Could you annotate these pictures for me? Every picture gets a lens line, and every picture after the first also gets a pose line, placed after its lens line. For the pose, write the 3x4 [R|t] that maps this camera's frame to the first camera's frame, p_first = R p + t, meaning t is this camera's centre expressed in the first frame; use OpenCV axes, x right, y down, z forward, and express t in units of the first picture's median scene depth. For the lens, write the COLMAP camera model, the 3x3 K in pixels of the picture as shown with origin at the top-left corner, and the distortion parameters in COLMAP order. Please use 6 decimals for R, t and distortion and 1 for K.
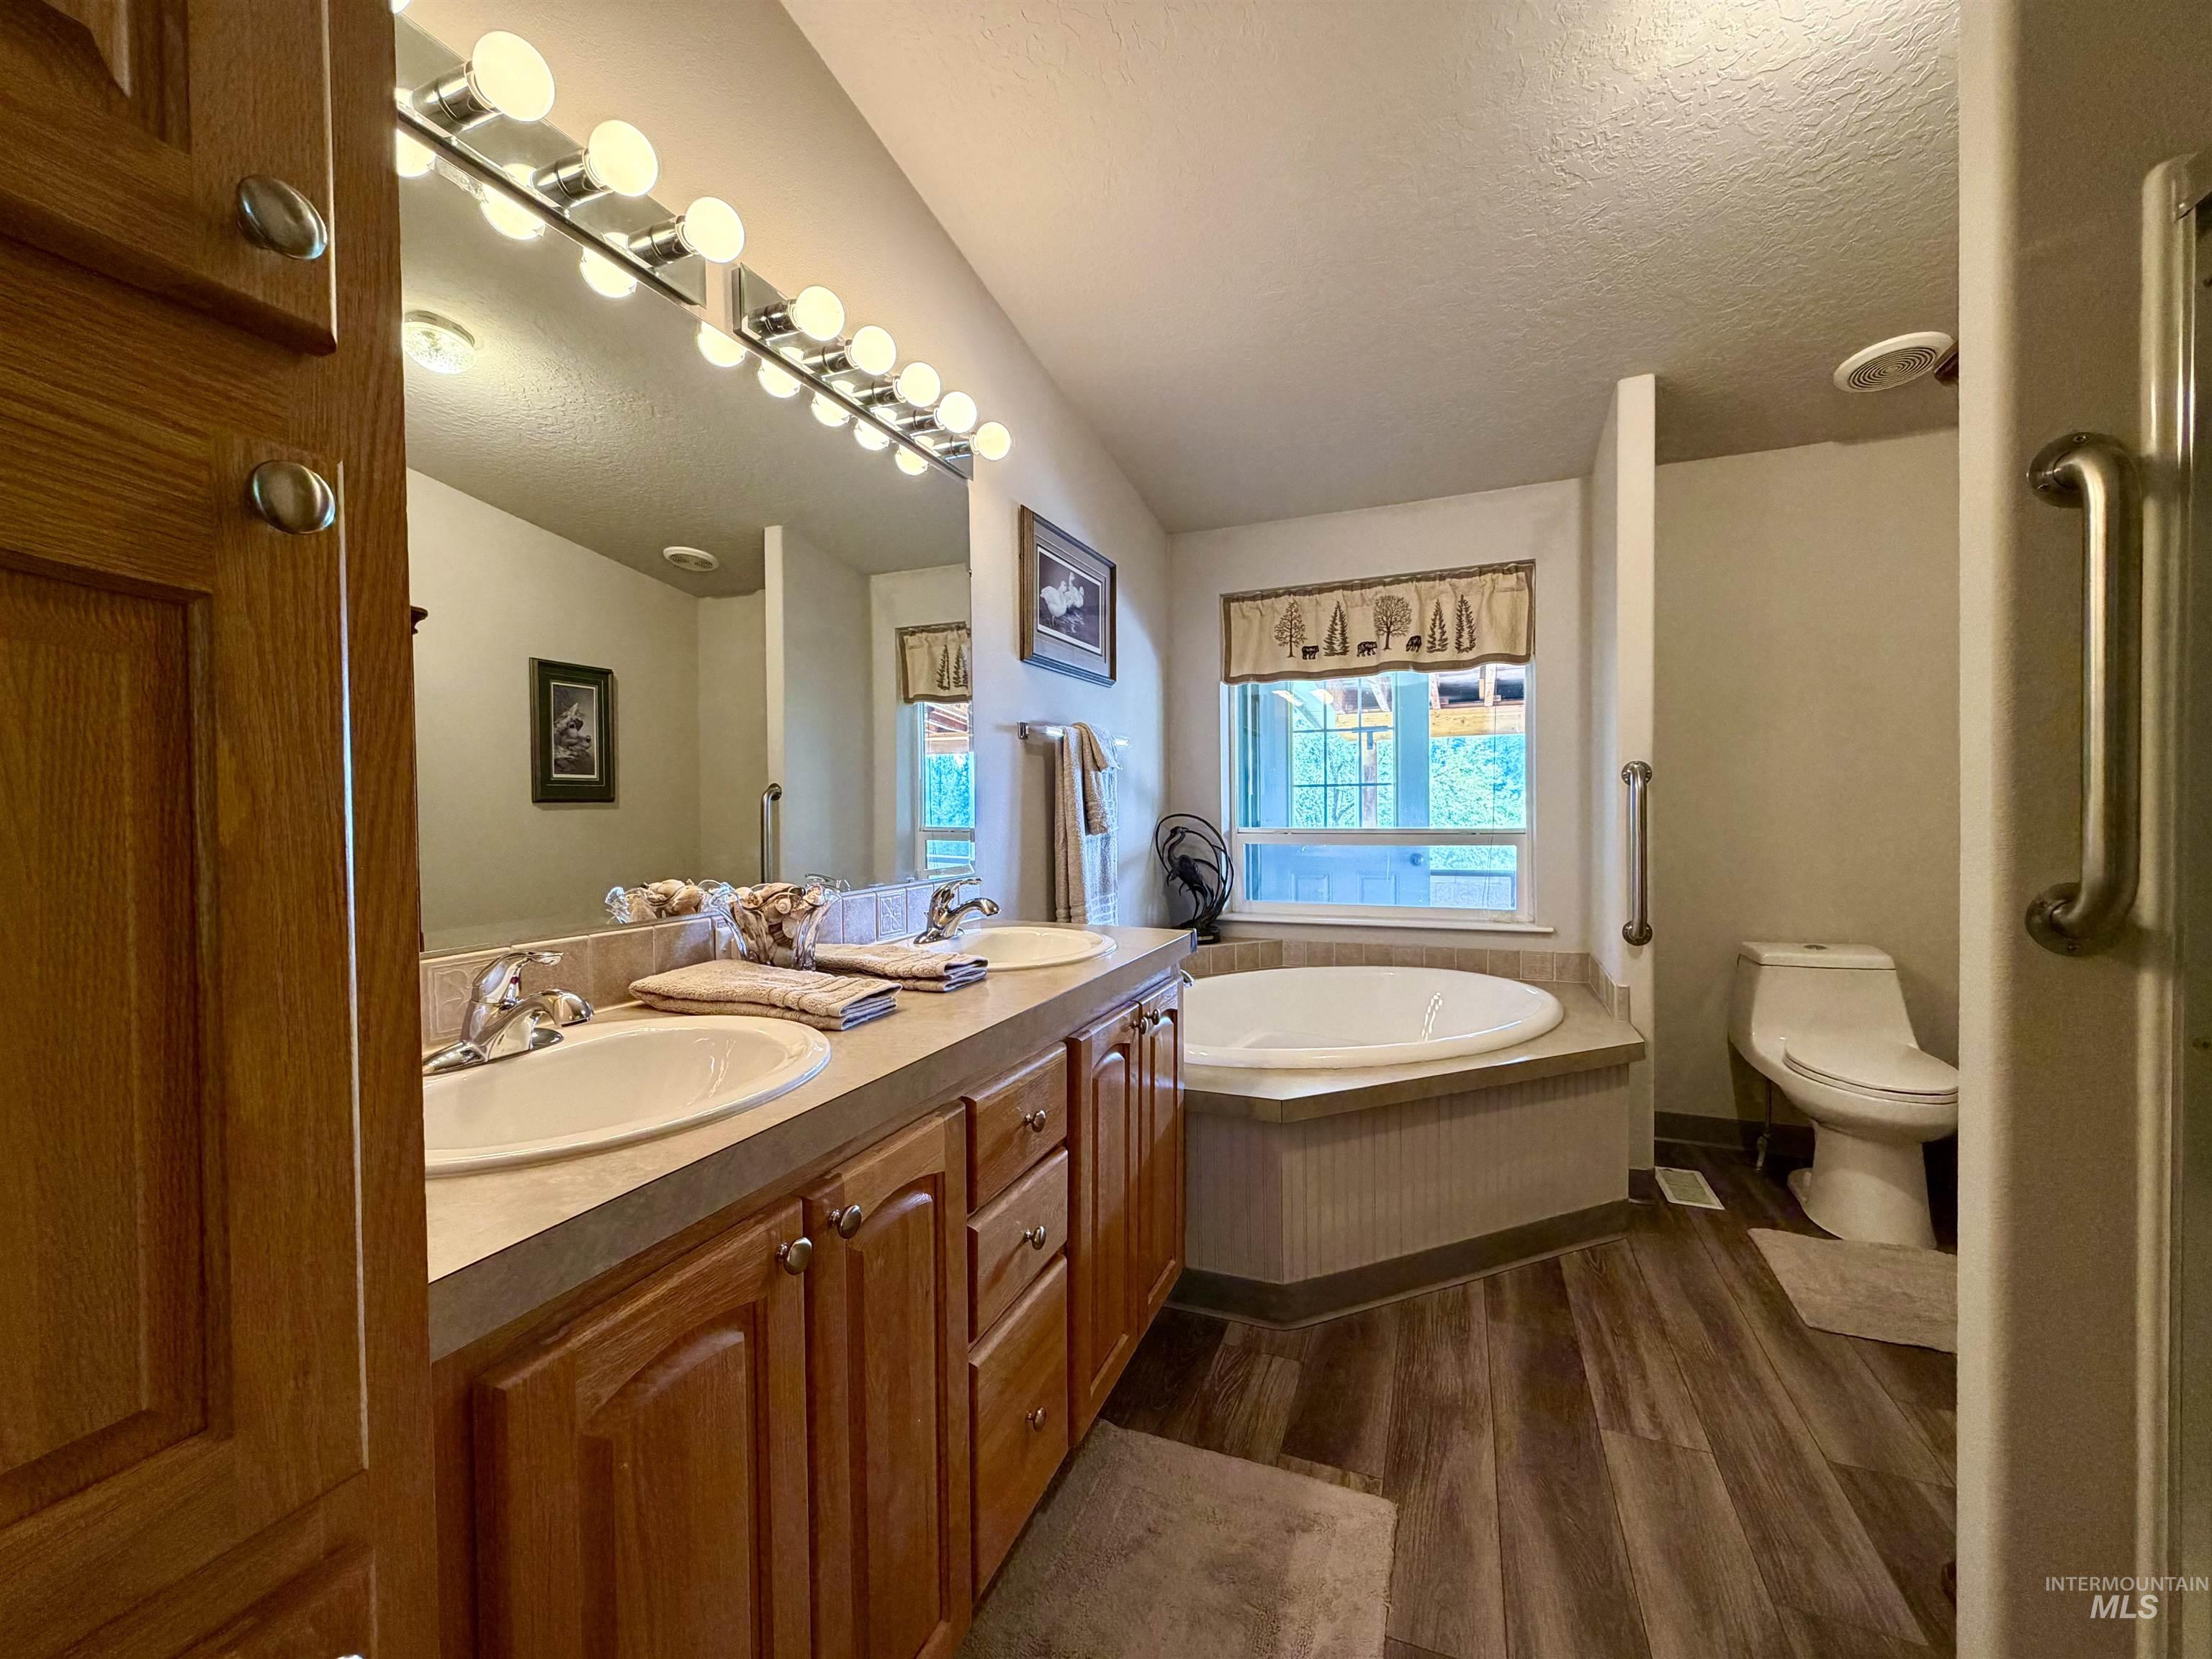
lens RADIAL K [[883.2, 0, 1096.0], [0, 883.2, 827.6], [0, 0, 1]] dist [0.000037, 0.000112]
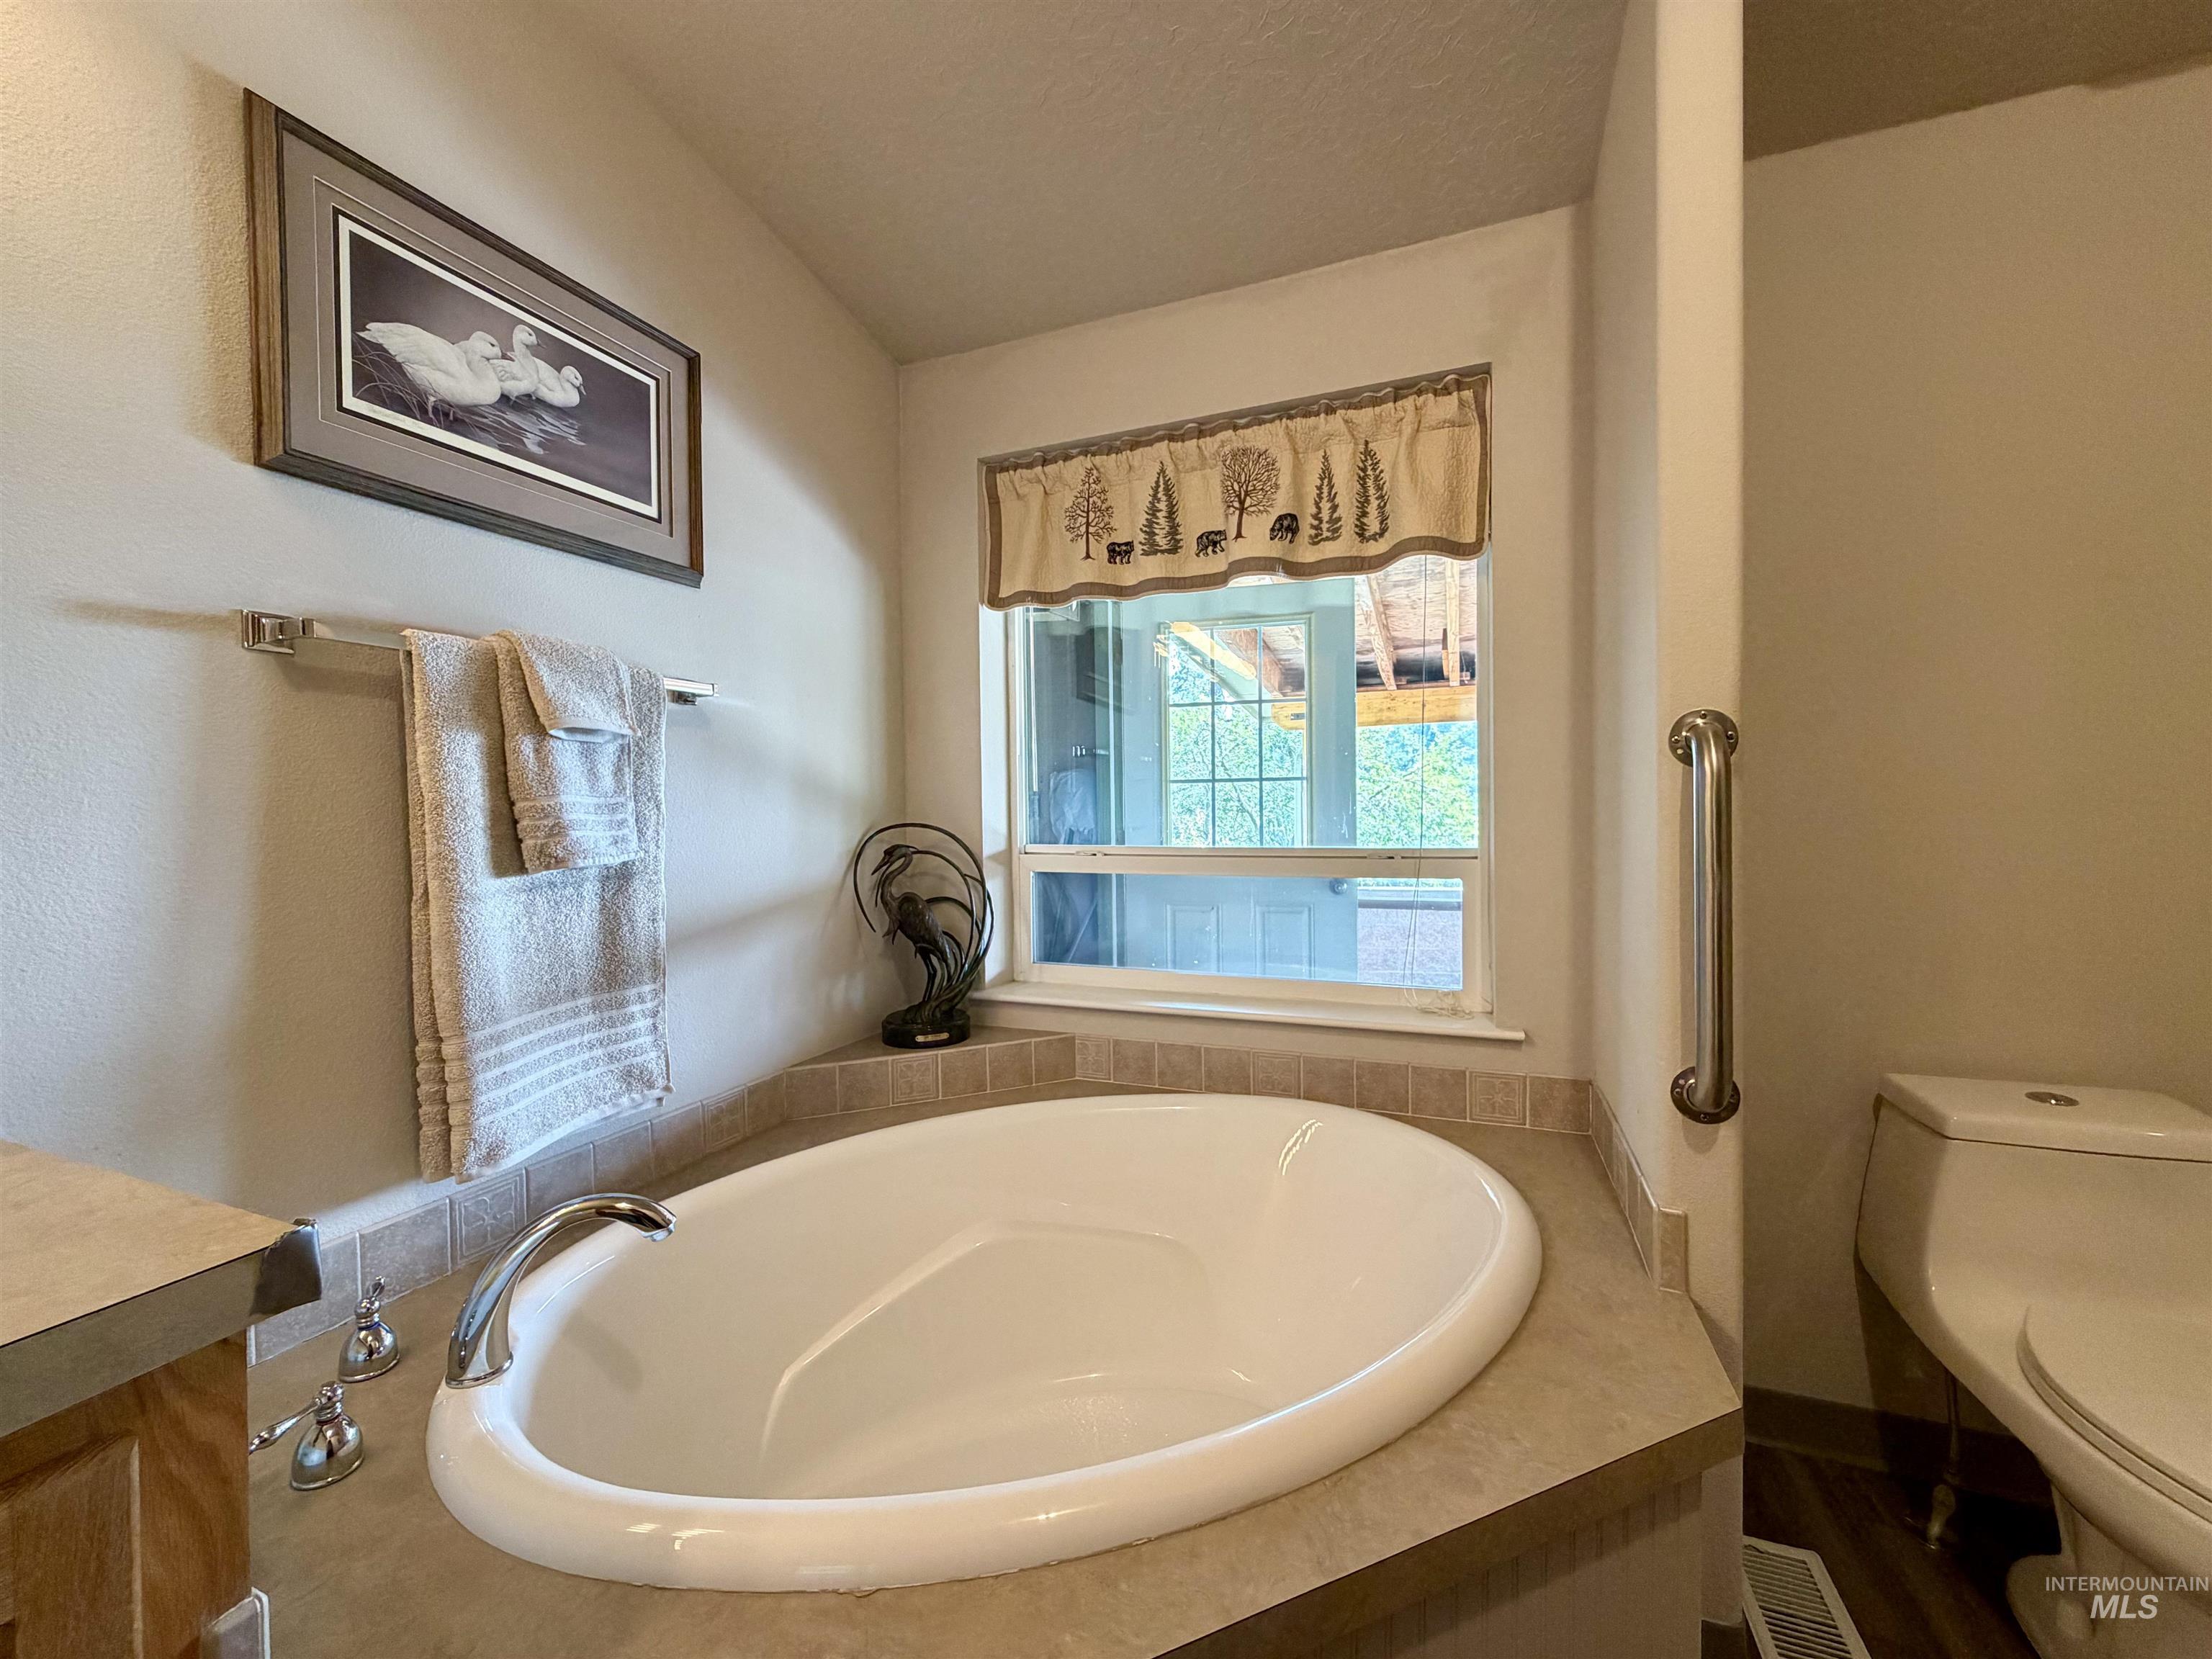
lens RADIAL K [[879.0, 0, 1098.7], [0, 879.0, 827.8], [0, 0, 1]] dist [-0.001607, 0.000312]
pose [[0.999887, -0.000846, 0.015024, 0.260661], [0.000885, 0.999996, -0.002578, -0.013132], [-0.015022, 0.002591, 0.999884, 0.487180]]
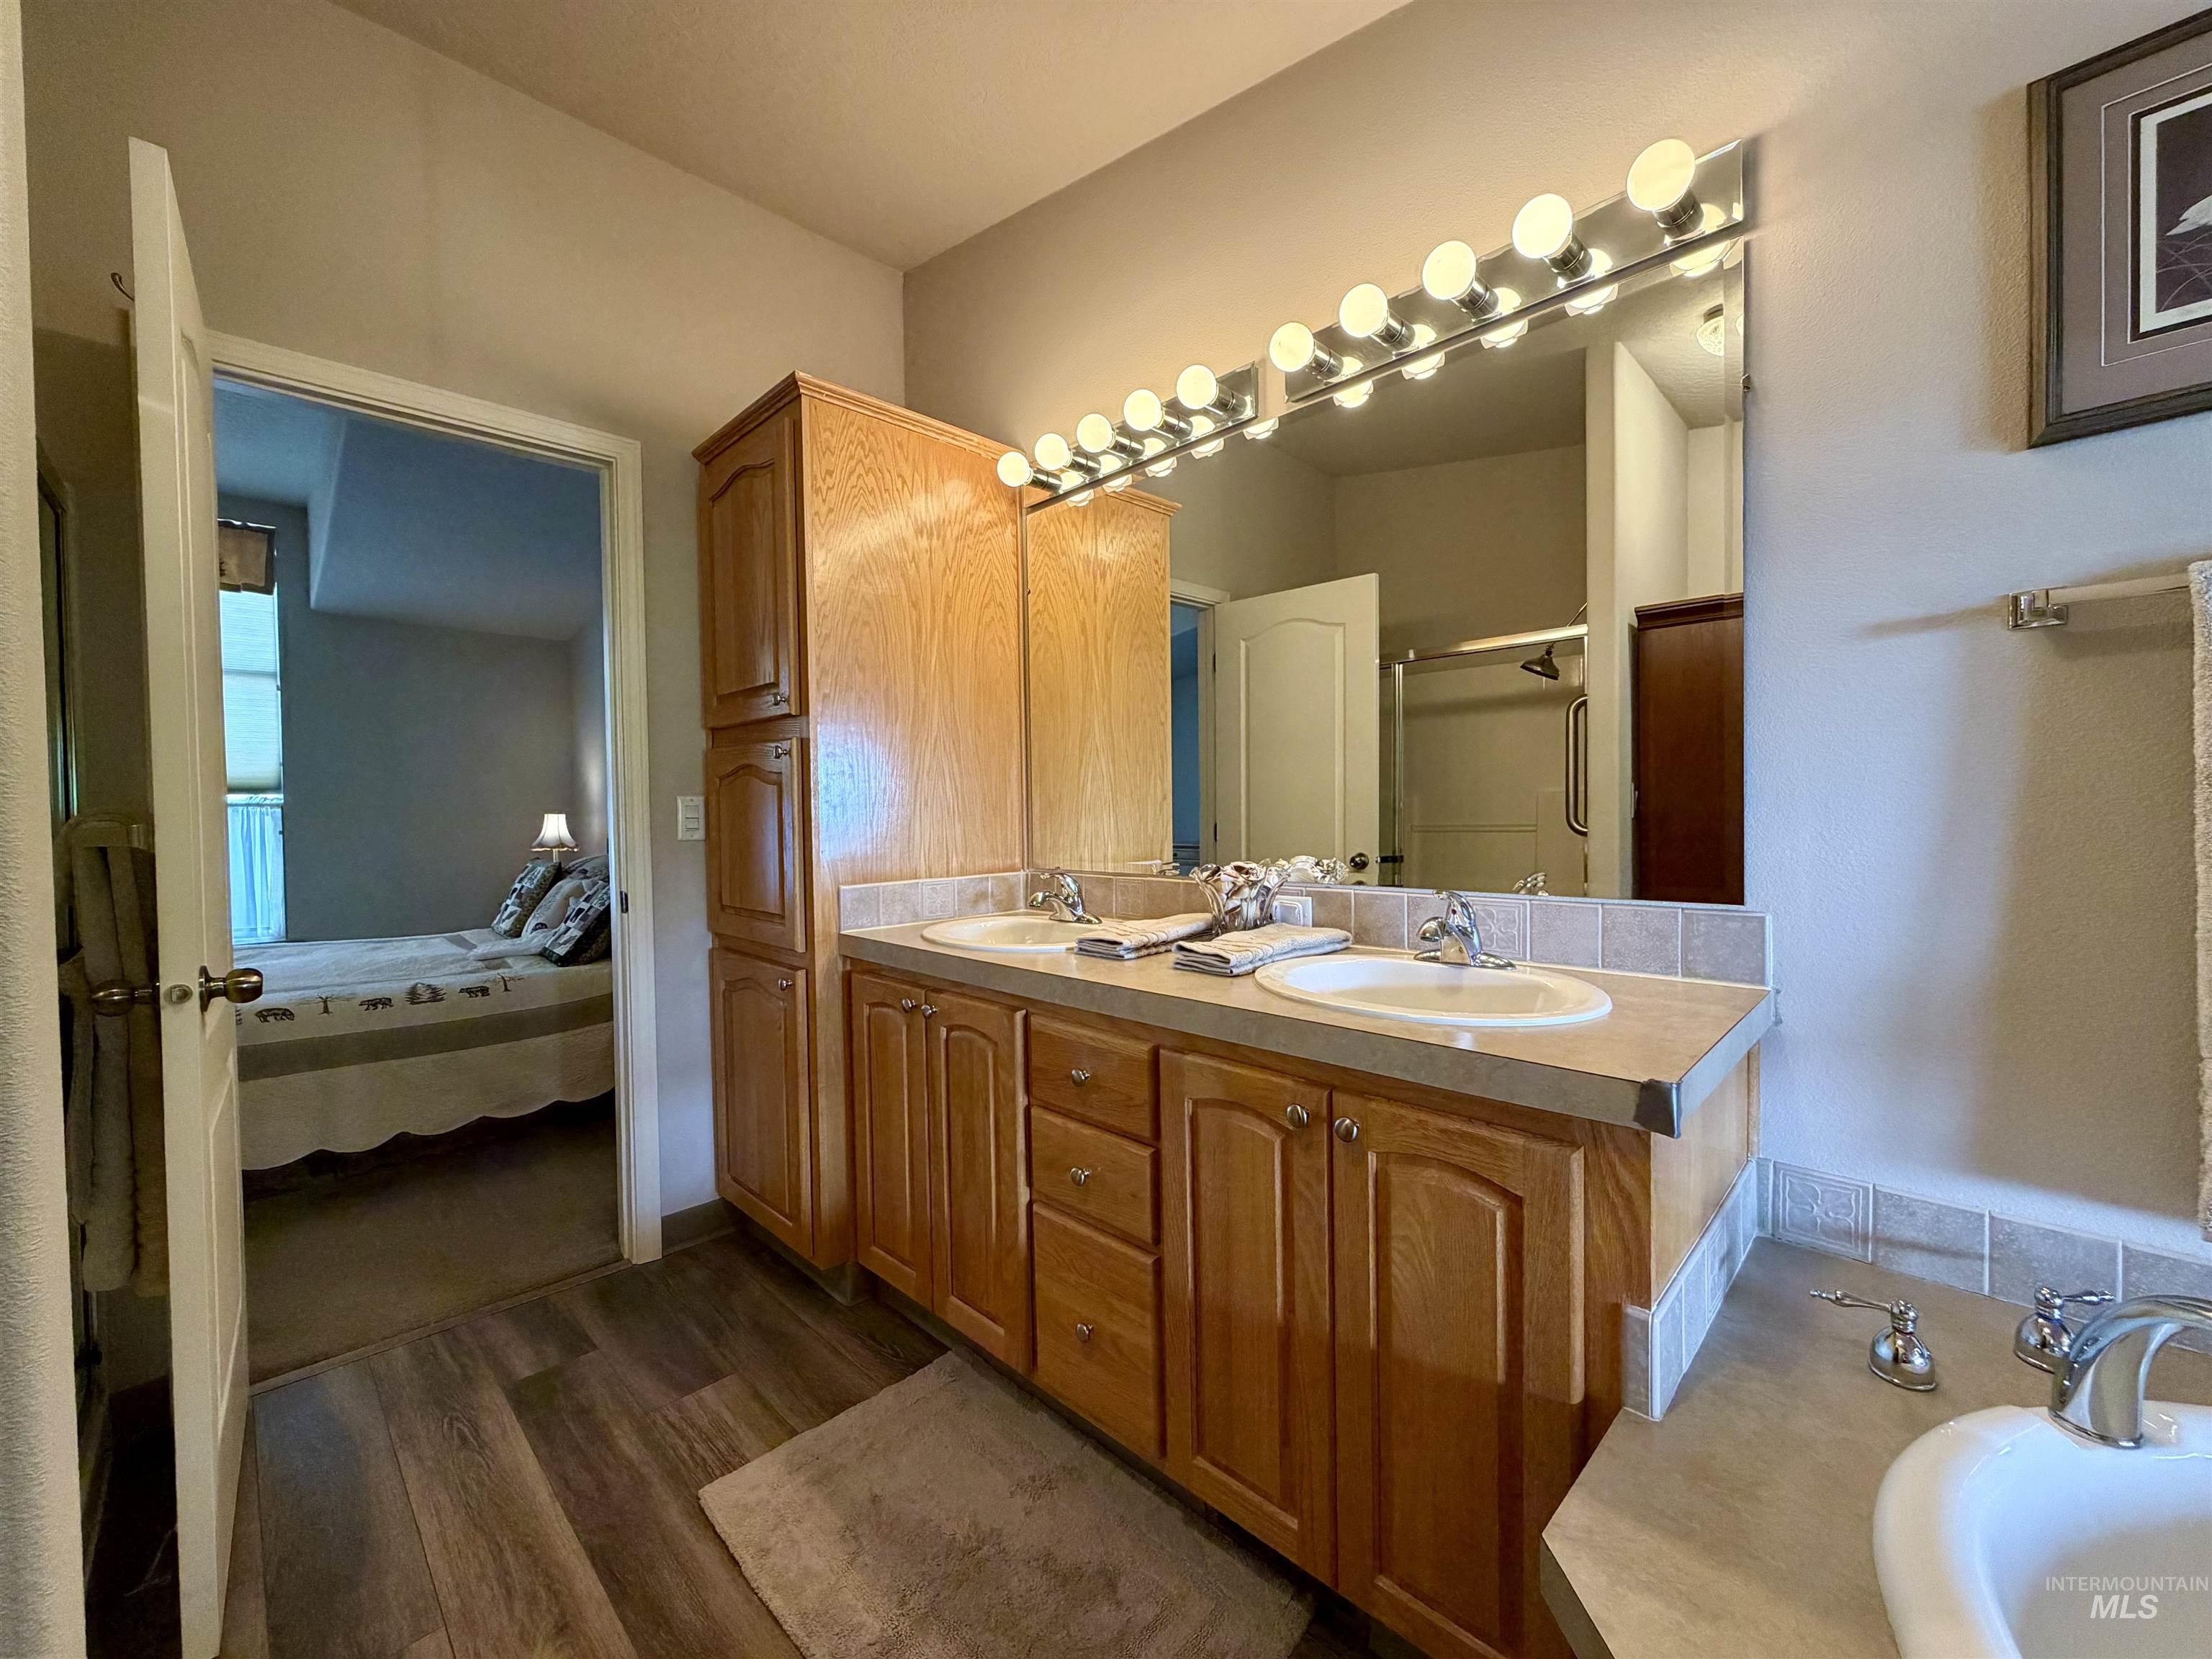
lens RADIAL K [[883.2, 0, 1096.0], [0, 883.2, 827.6], [0, 0, 1]] dist [0.000037, 0.000112]
pose [[-0.380125, 0.037707, -0.924166, 0.418305], [0.001191, 0.999188, 0.040279, -0.017949], [0.924934, 0.014210, -0.379861, 0.626898]]
